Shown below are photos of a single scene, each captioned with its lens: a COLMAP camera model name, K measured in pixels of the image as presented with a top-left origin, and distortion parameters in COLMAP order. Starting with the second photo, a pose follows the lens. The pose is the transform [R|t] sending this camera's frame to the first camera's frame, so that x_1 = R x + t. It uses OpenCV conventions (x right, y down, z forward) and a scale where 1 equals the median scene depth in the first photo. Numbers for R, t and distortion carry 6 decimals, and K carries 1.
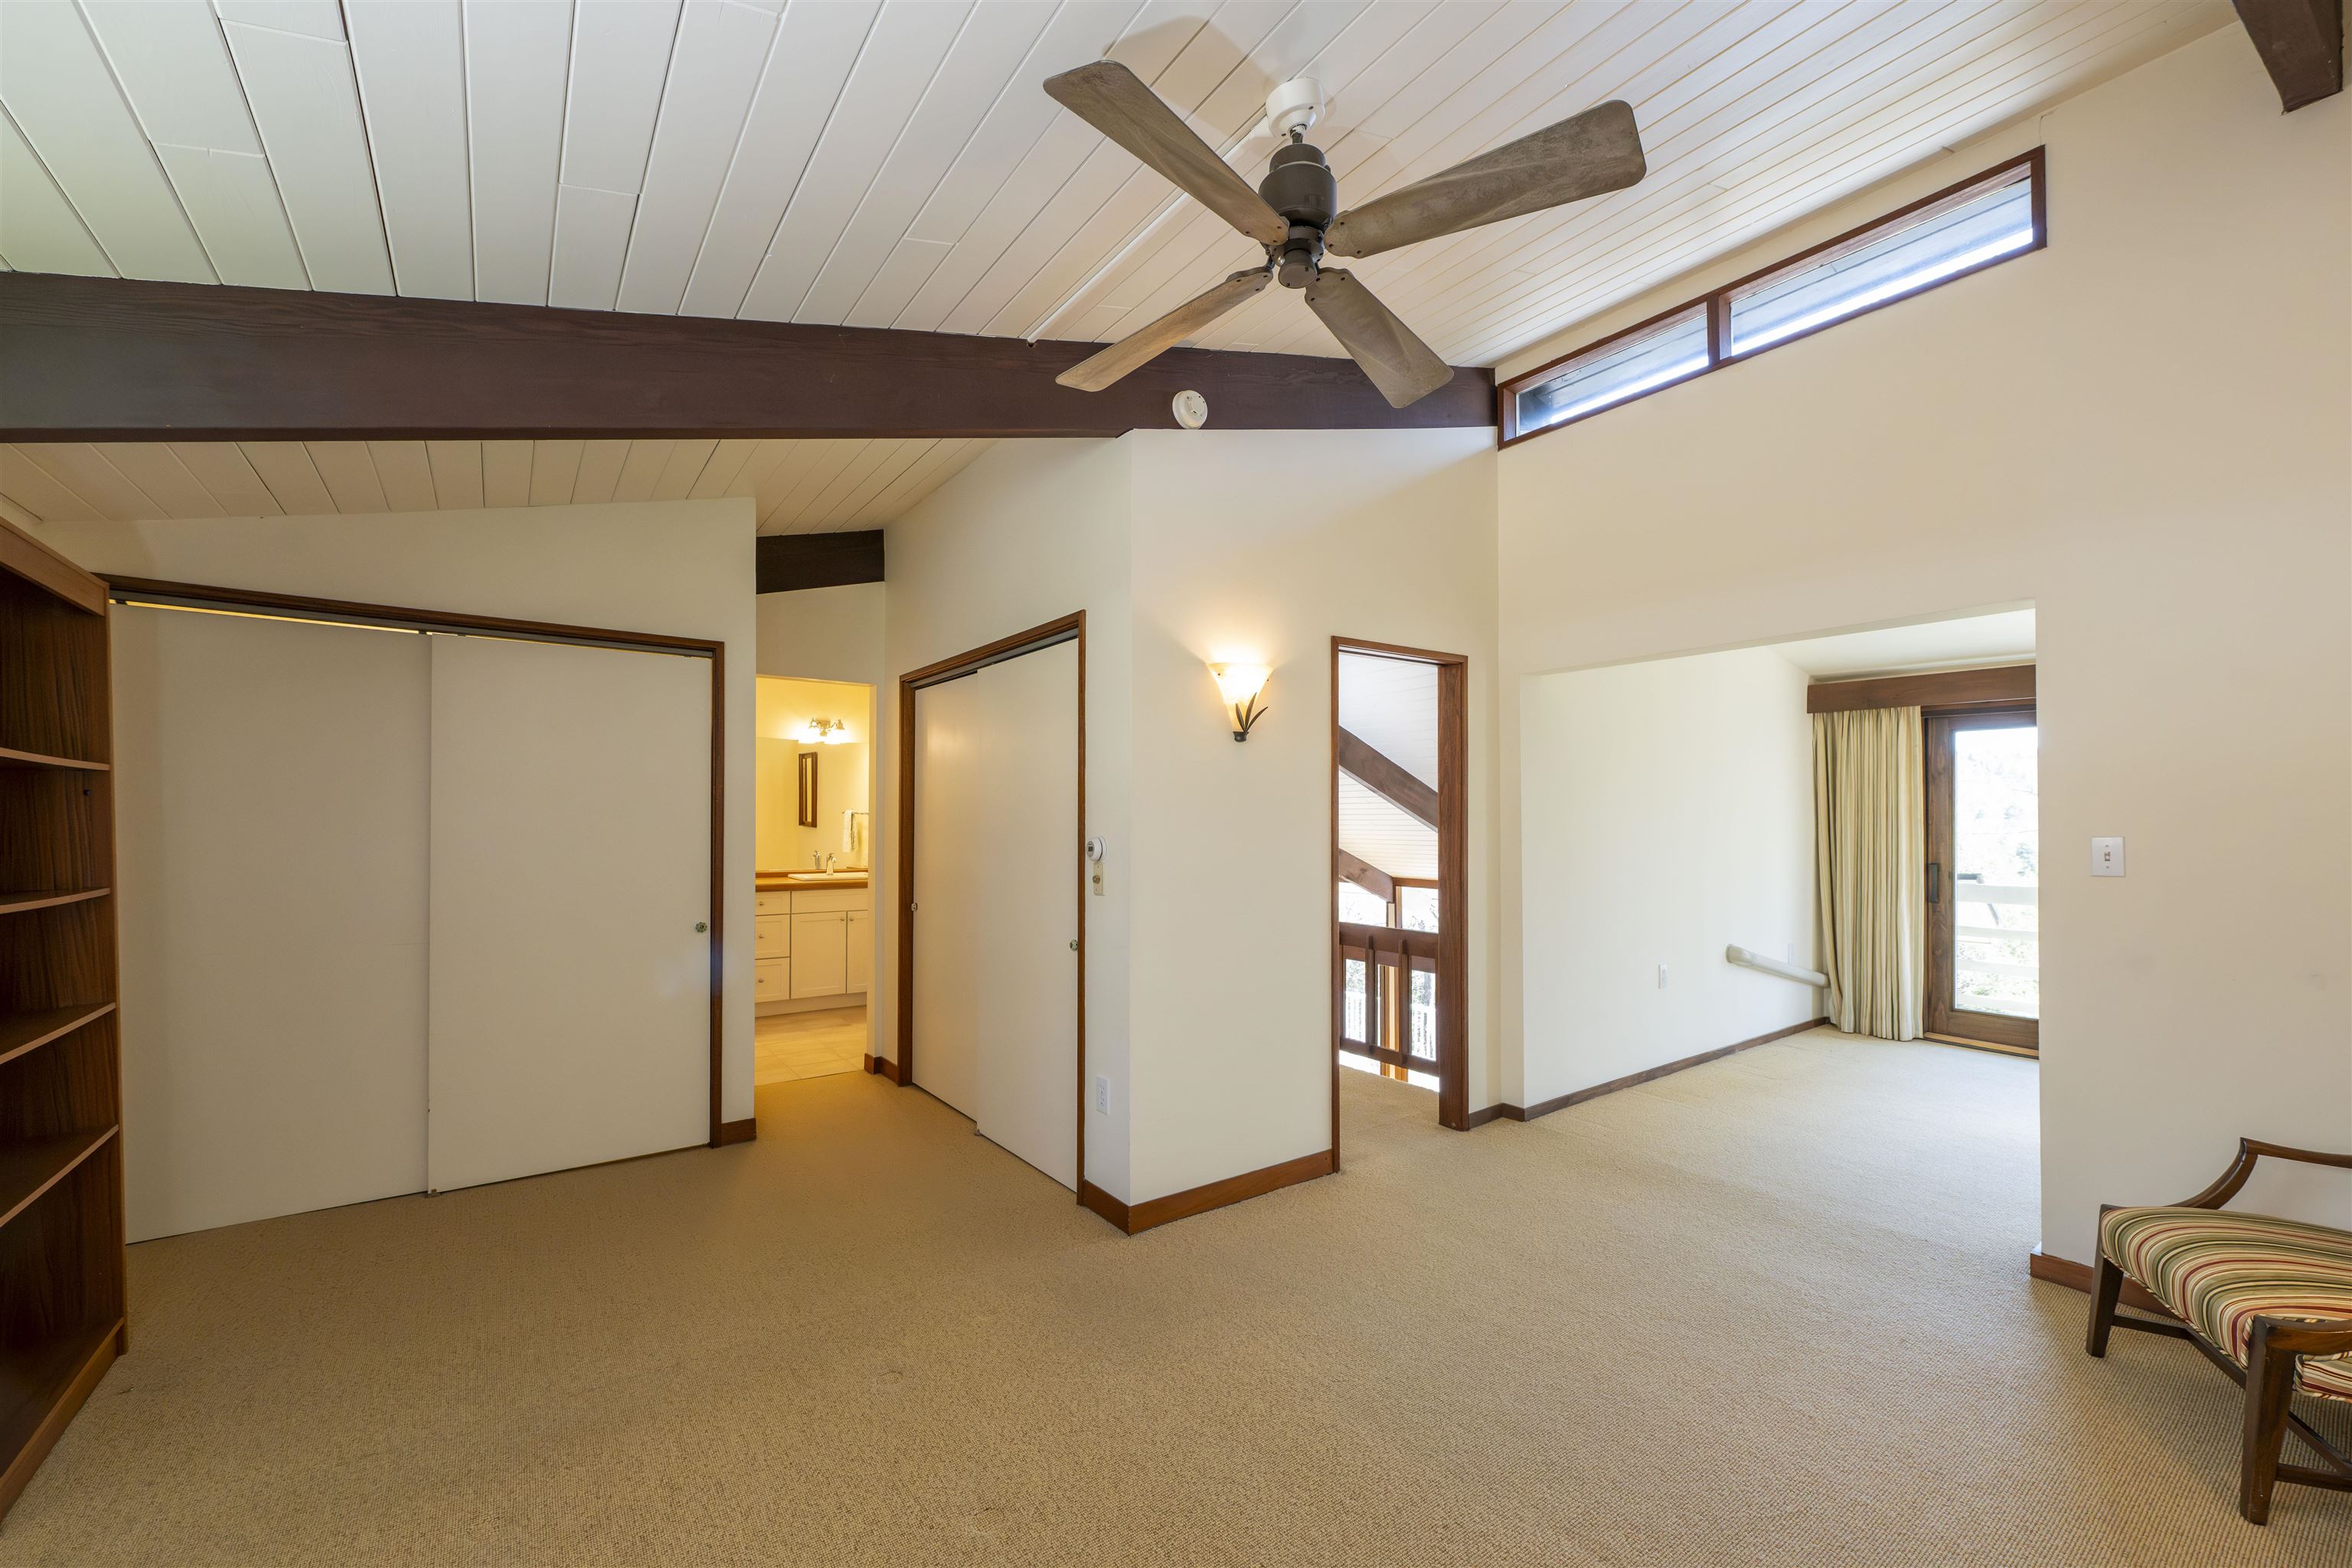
lens RADIAL K [[939.4, 0, 1195.6], [0, 939.4, 802.5], [0, 0, 1]] dist [-0.000283, -0.000702]
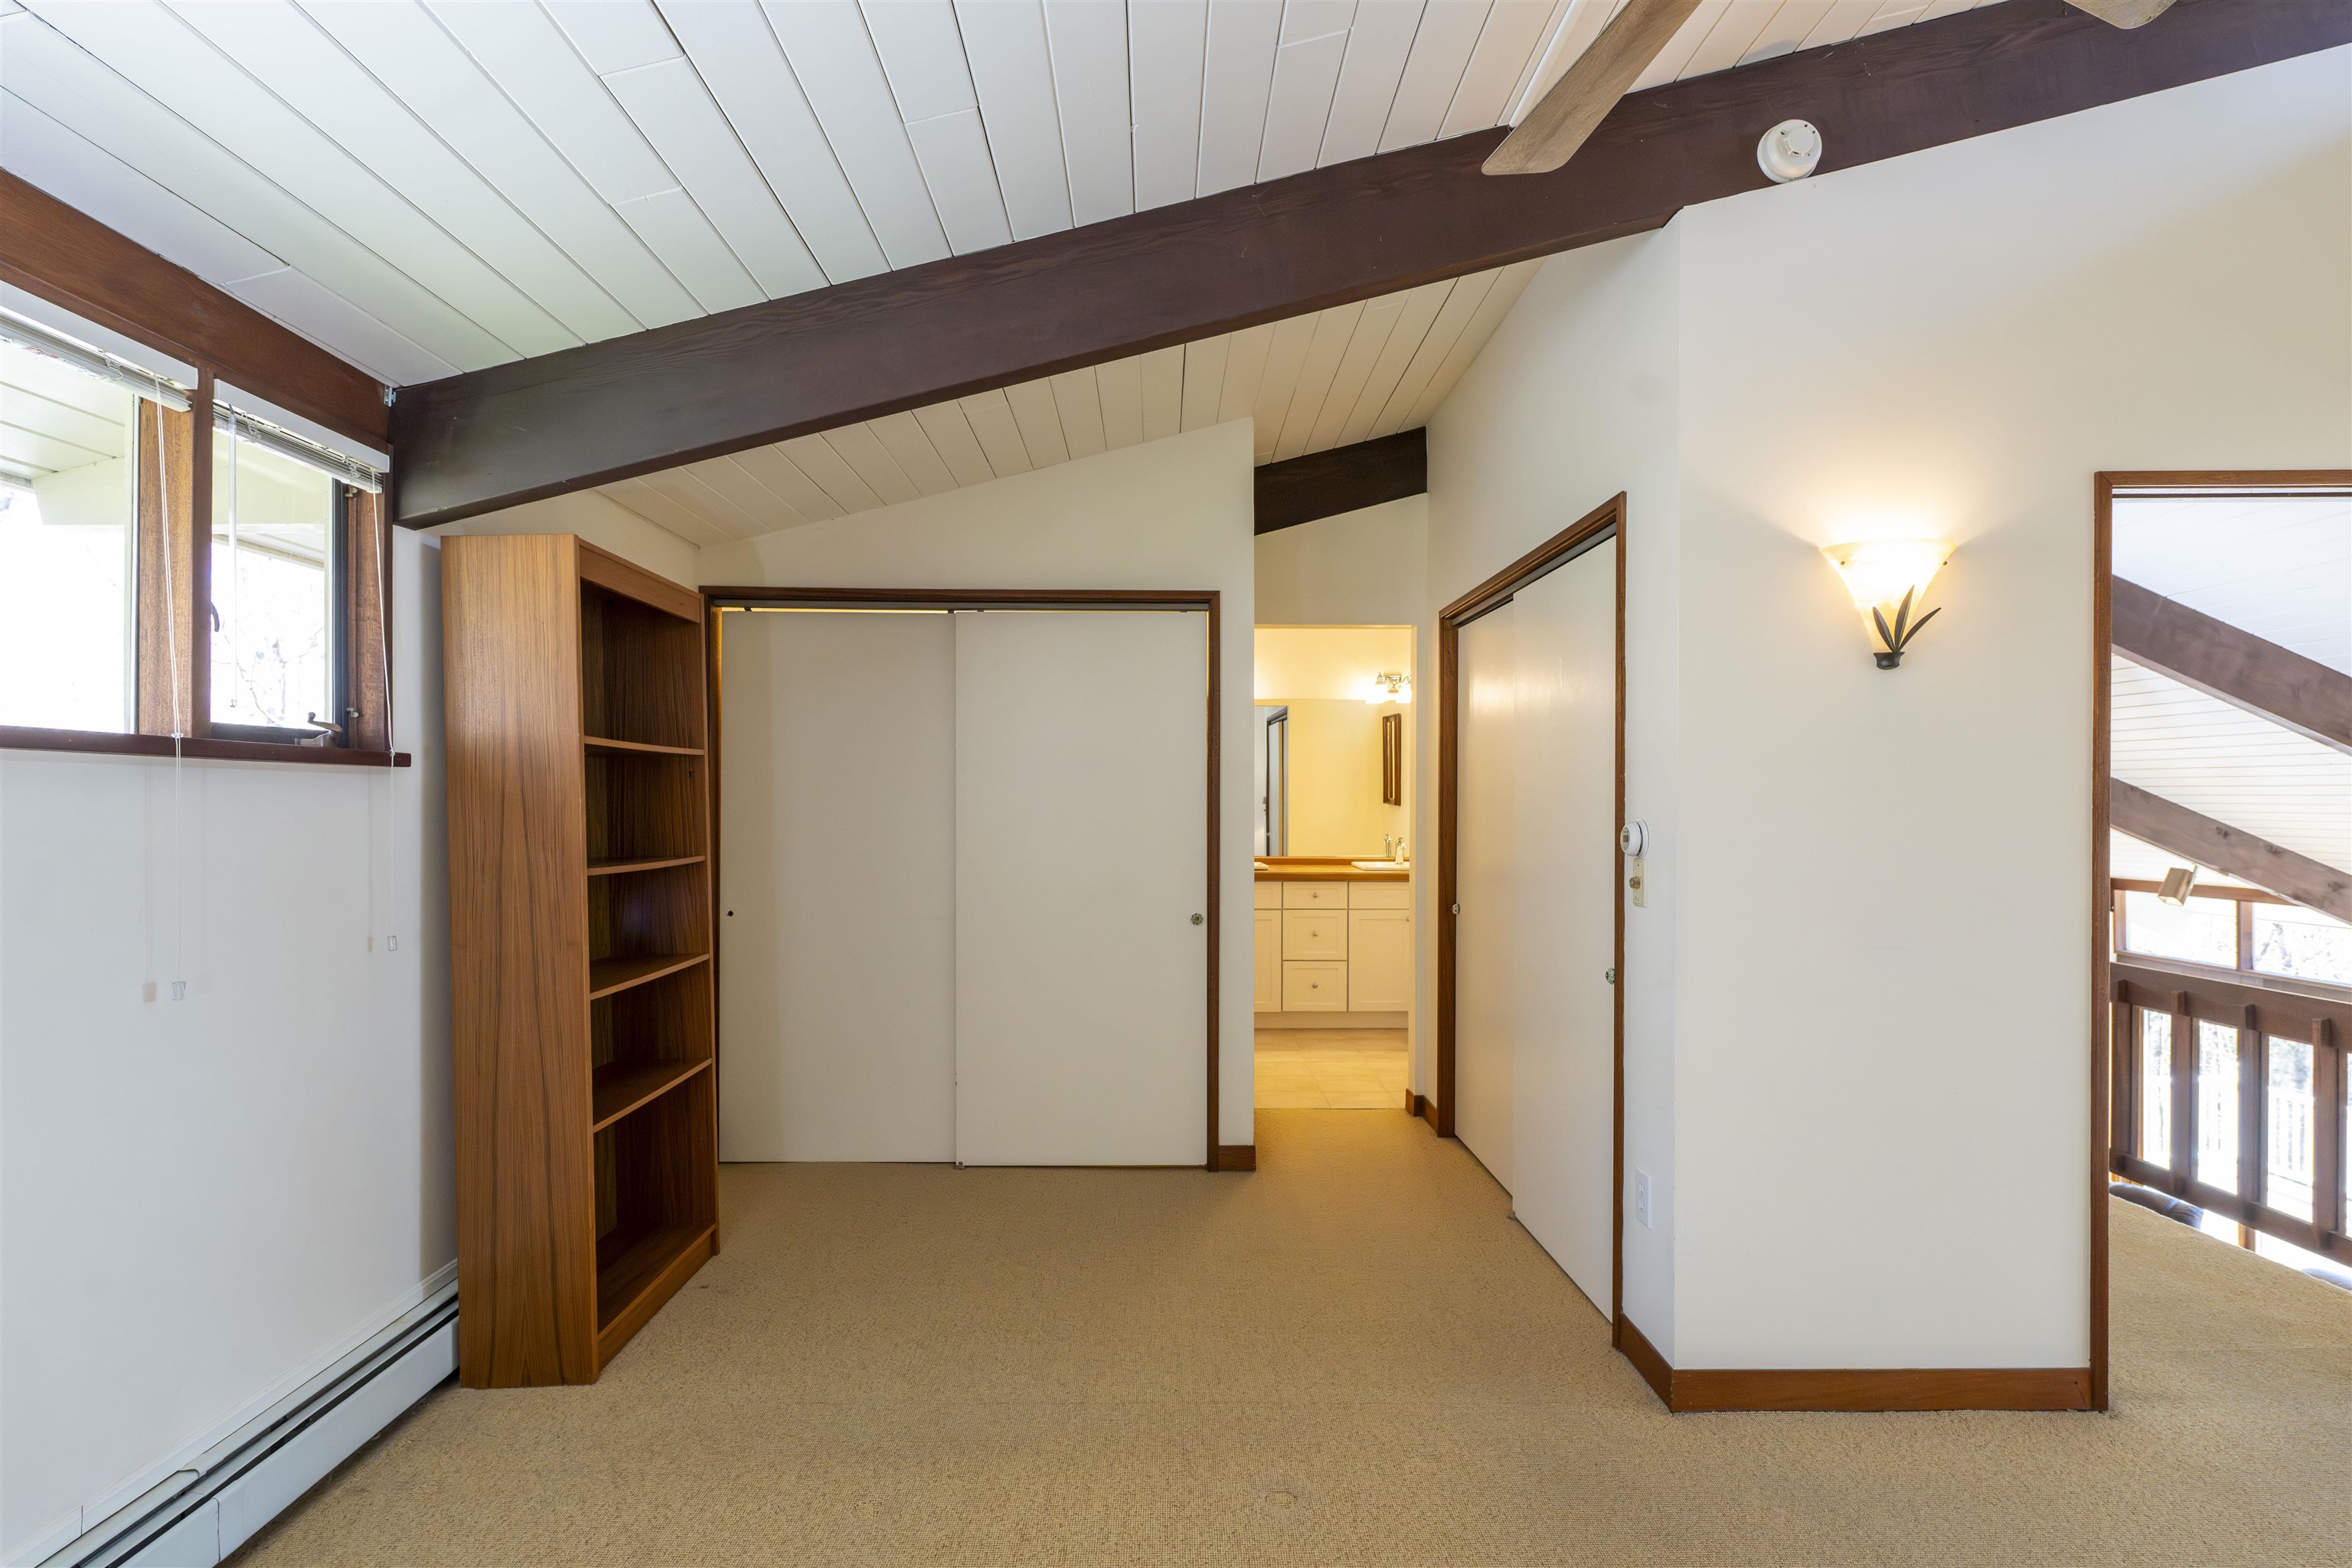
lens RADIAL K [[1200.9, 0, 1173.2], [0, 1200.9, 793.4], [0, 0, 1]] dist [-0.000331, -0.001484]
pose [[0.809871, -0.002390, -0.586604, 0.129710], [0.011898, 0.999853, 0.012353, 0.001548], [0.586488, -0.016984, 0.809780, 0.088333]]
